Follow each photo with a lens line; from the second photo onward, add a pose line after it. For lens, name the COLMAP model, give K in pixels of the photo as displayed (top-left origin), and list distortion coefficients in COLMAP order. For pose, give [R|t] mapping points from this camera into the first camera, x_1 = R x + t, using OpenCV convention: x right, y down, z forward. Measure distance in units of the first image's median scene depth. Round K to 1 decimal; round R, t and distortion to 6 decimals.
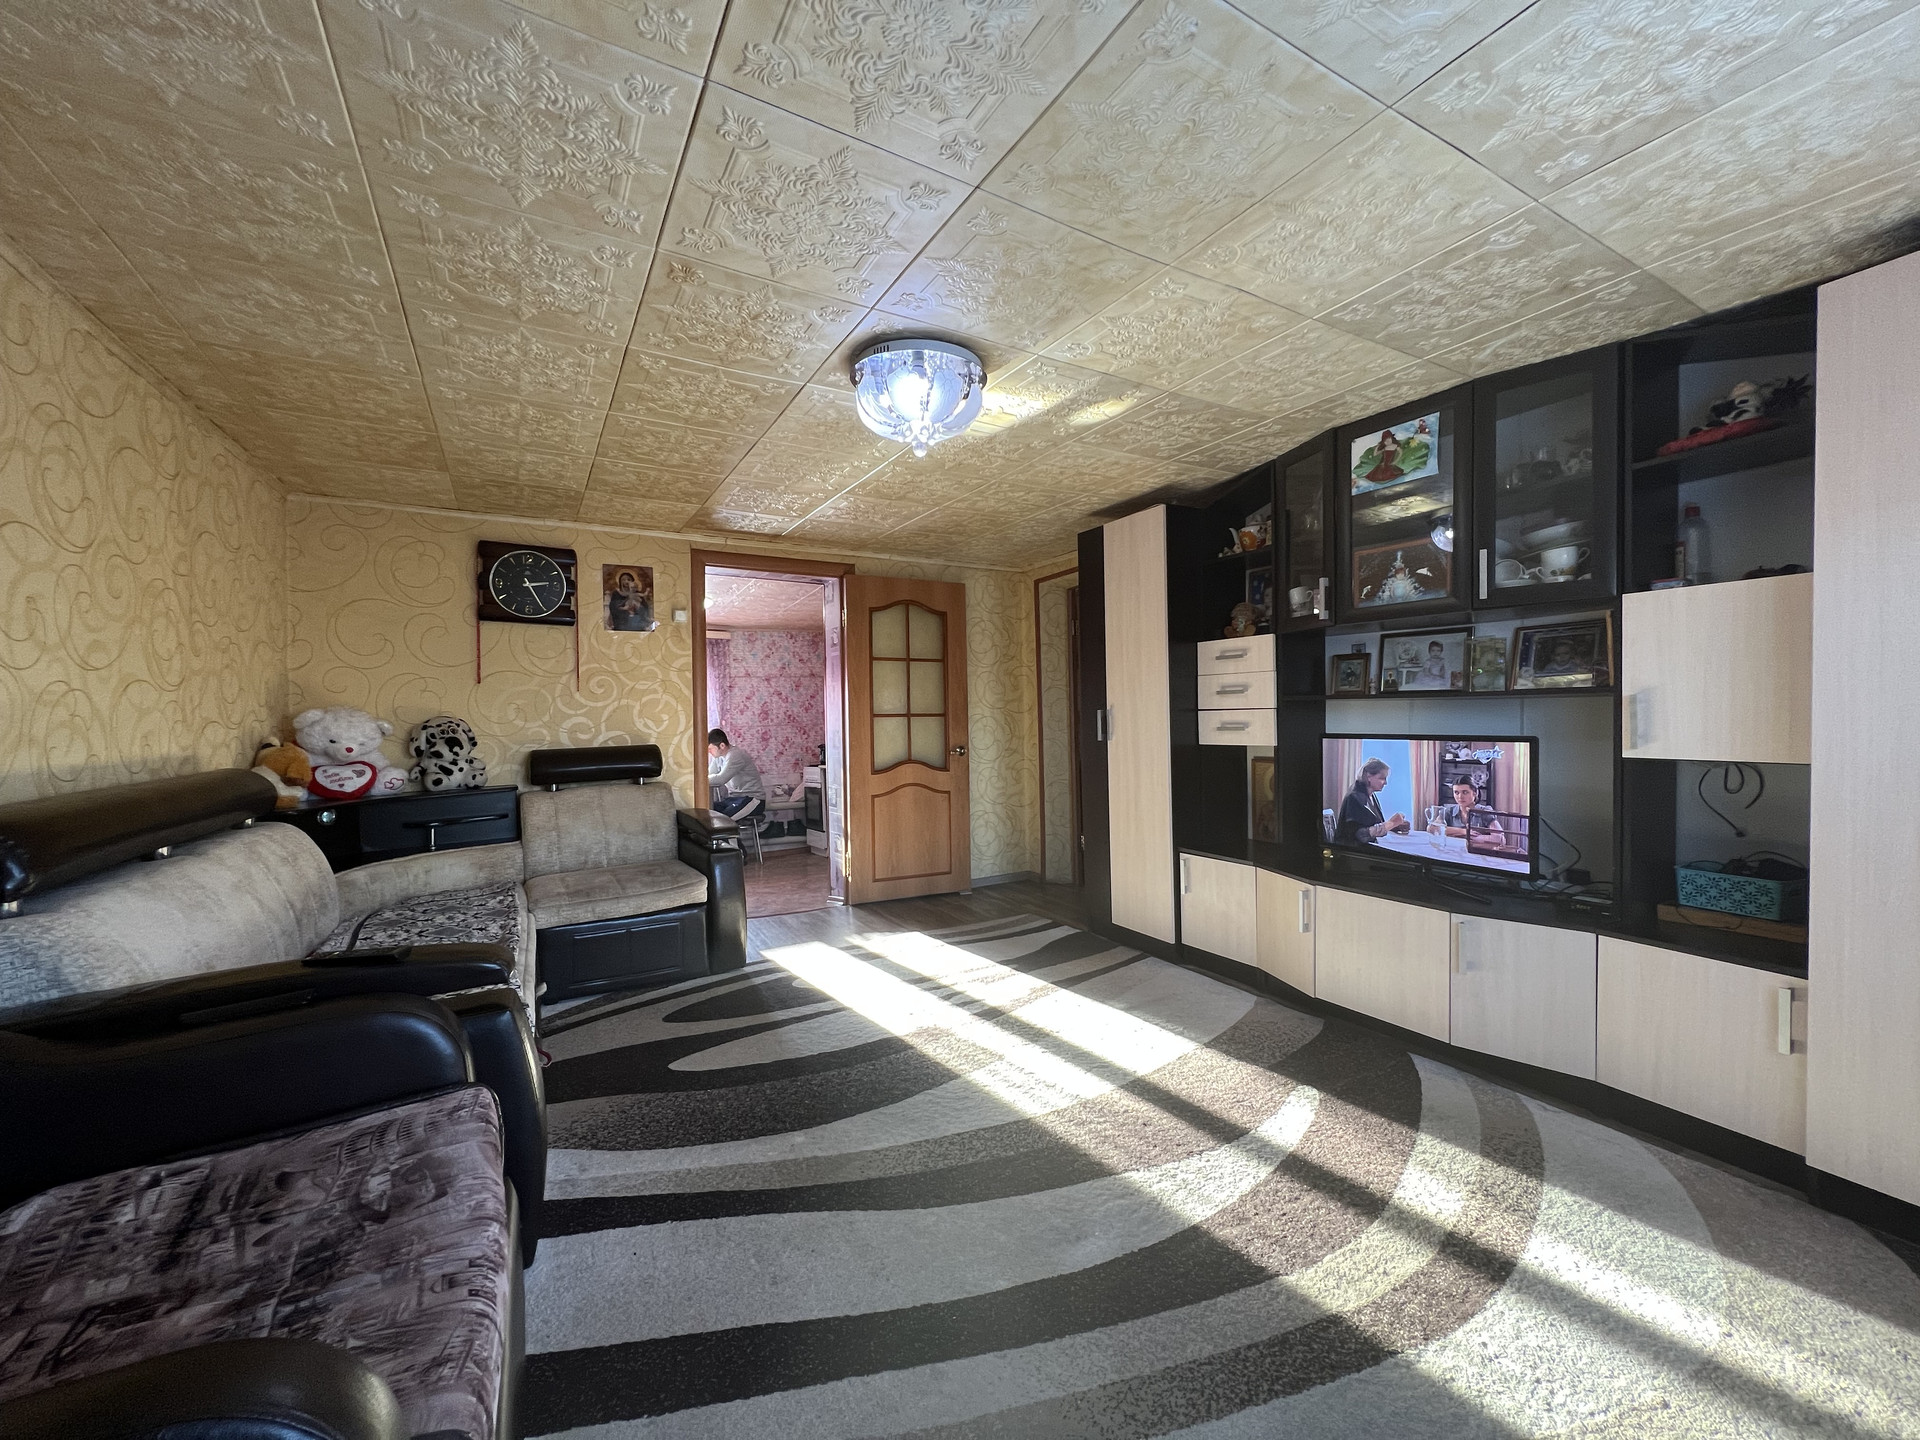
lens RADIAL K [[767.9, 0, 967.2], [0, 767.9, 719.5], [0, 0, 1]] dist [0.000882, -0.000172]
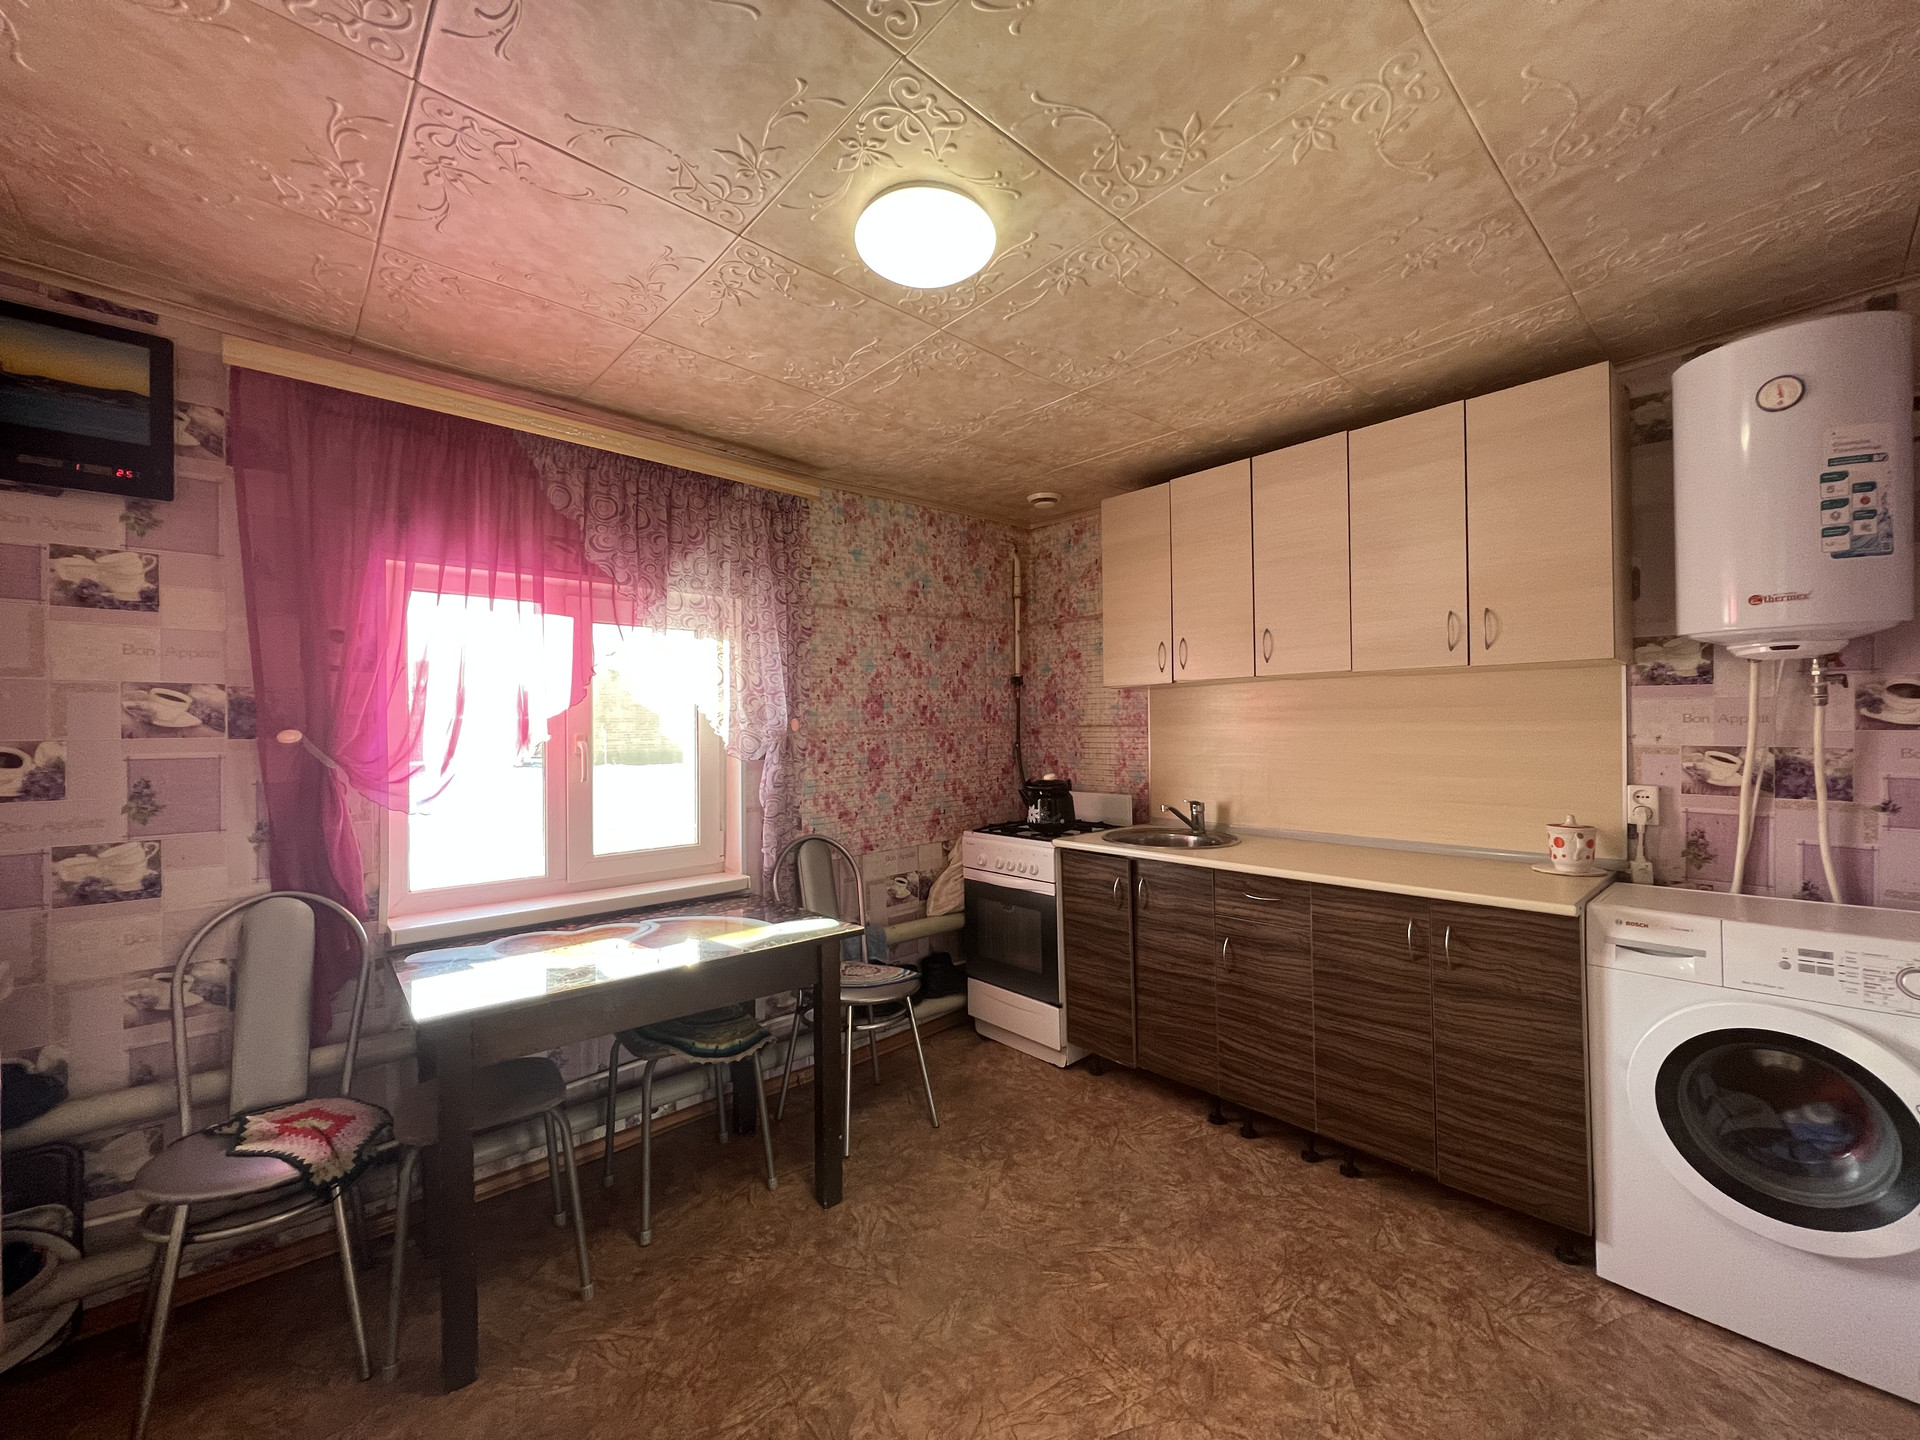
lens RADIAL K [[767.9, 0, 957.6], [0, 767.9, 725.5], [0, 0, 1]] dist [0.000882, -0.000172]
pose [[0.976907, 0.019042, 0.212813, -0.784025], [-0.024318, 0.999458, 0.022200, -0.013456], [-0.212275, -0.026863, 0.976841, 1.516171]]
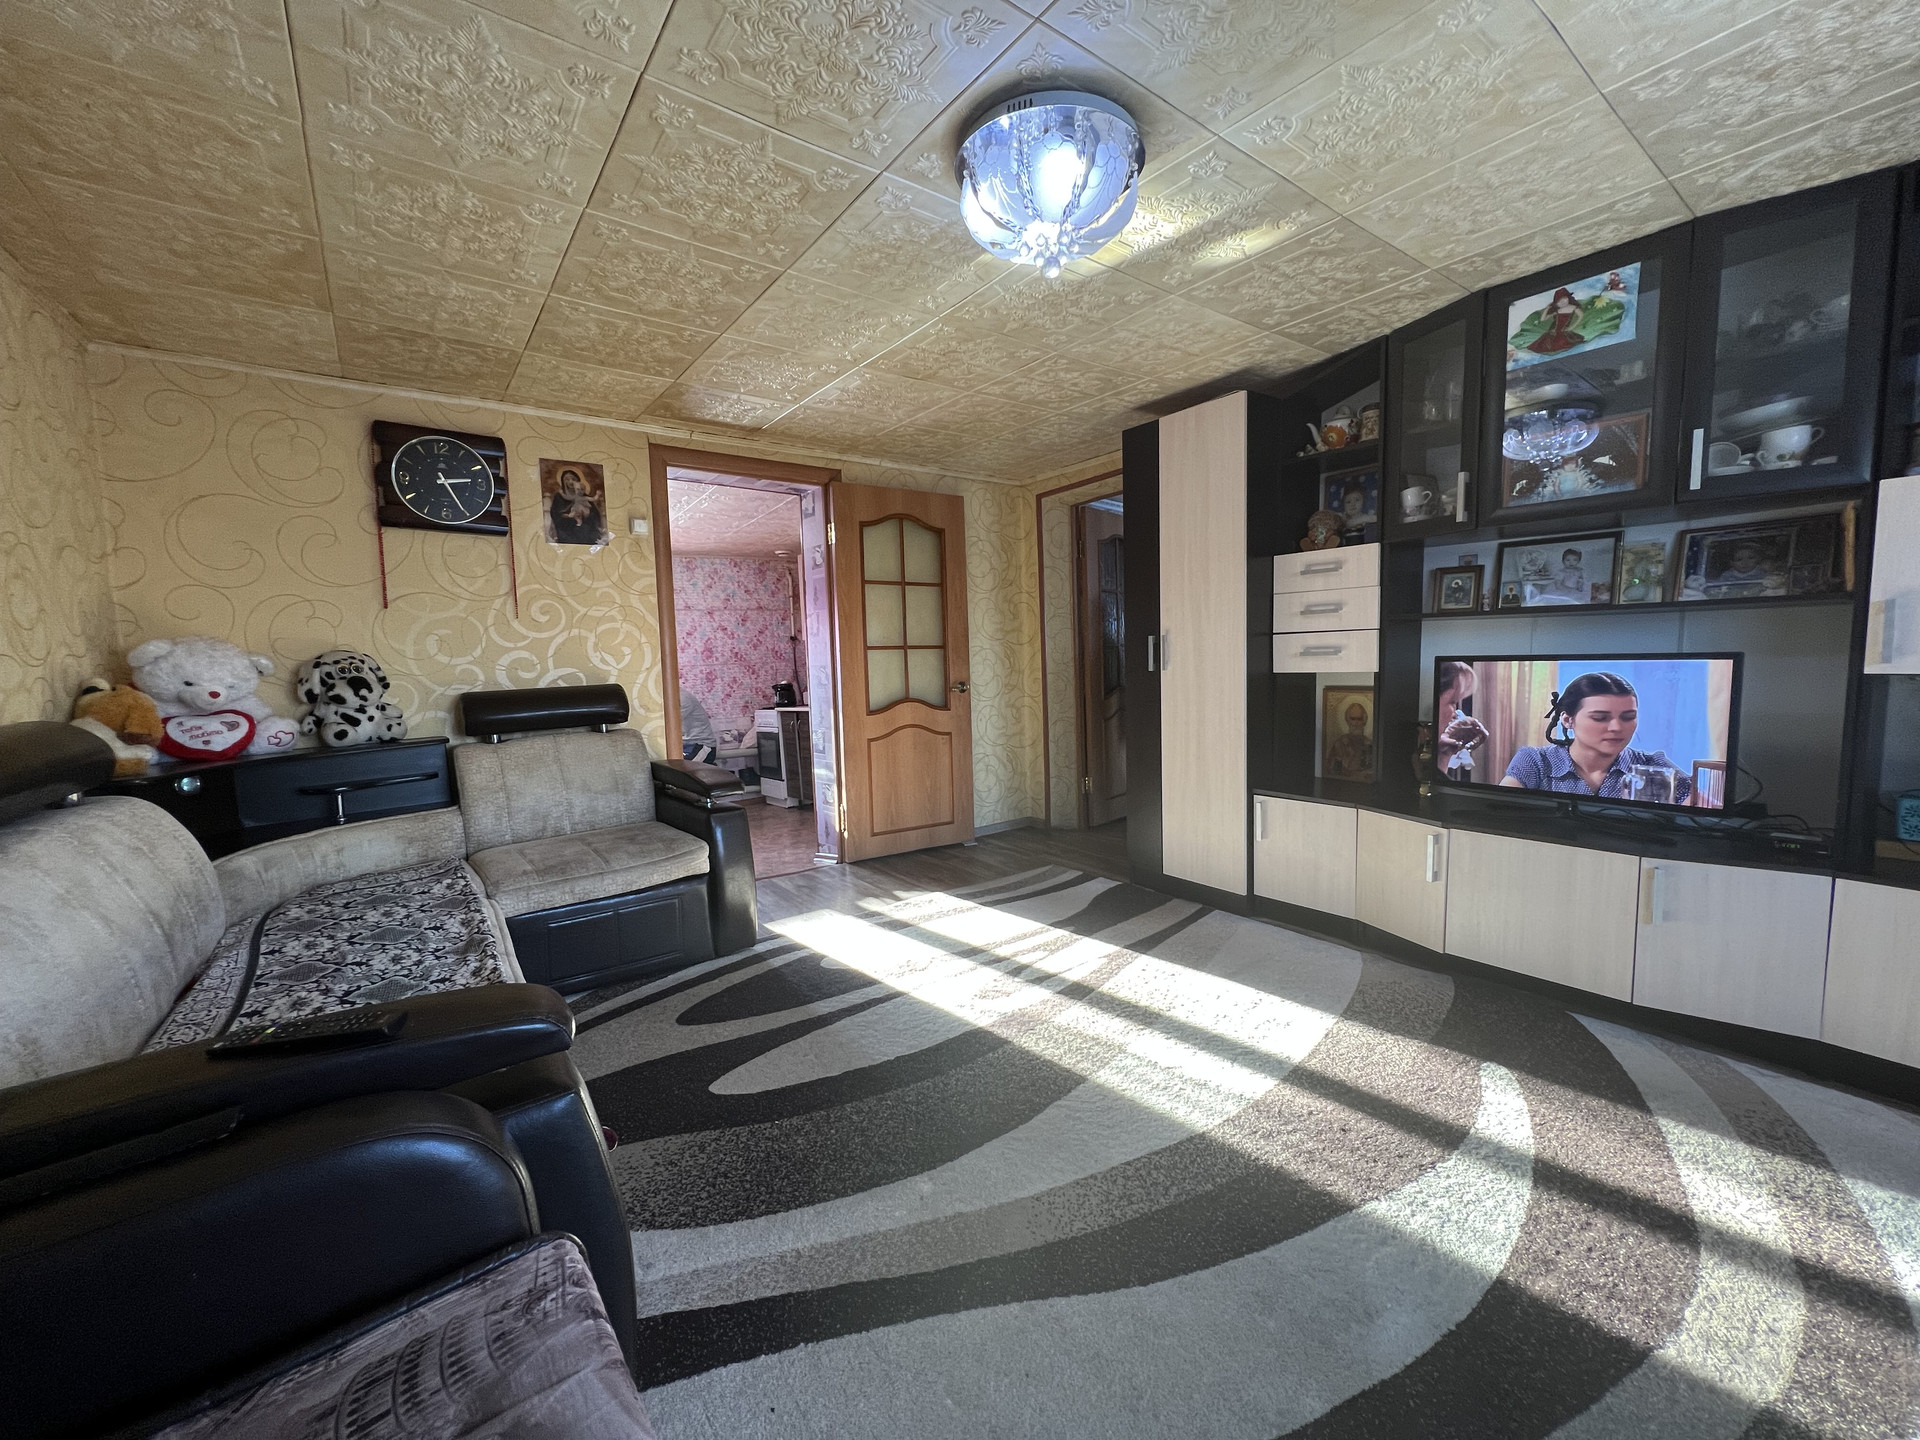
lens RADIAL K [[767.9, 0, 965.5], [0, 767.9, 719.1], [0, 0, 1]] dist [0.000882, -0.000172]
pose [[0.993337, -0.020541, 0.113399, -0.176955], [0.011867, 0.996988, 0.076644, 0.015970], [-0.114632, -0.074787, 0.990589, 0.188065]]
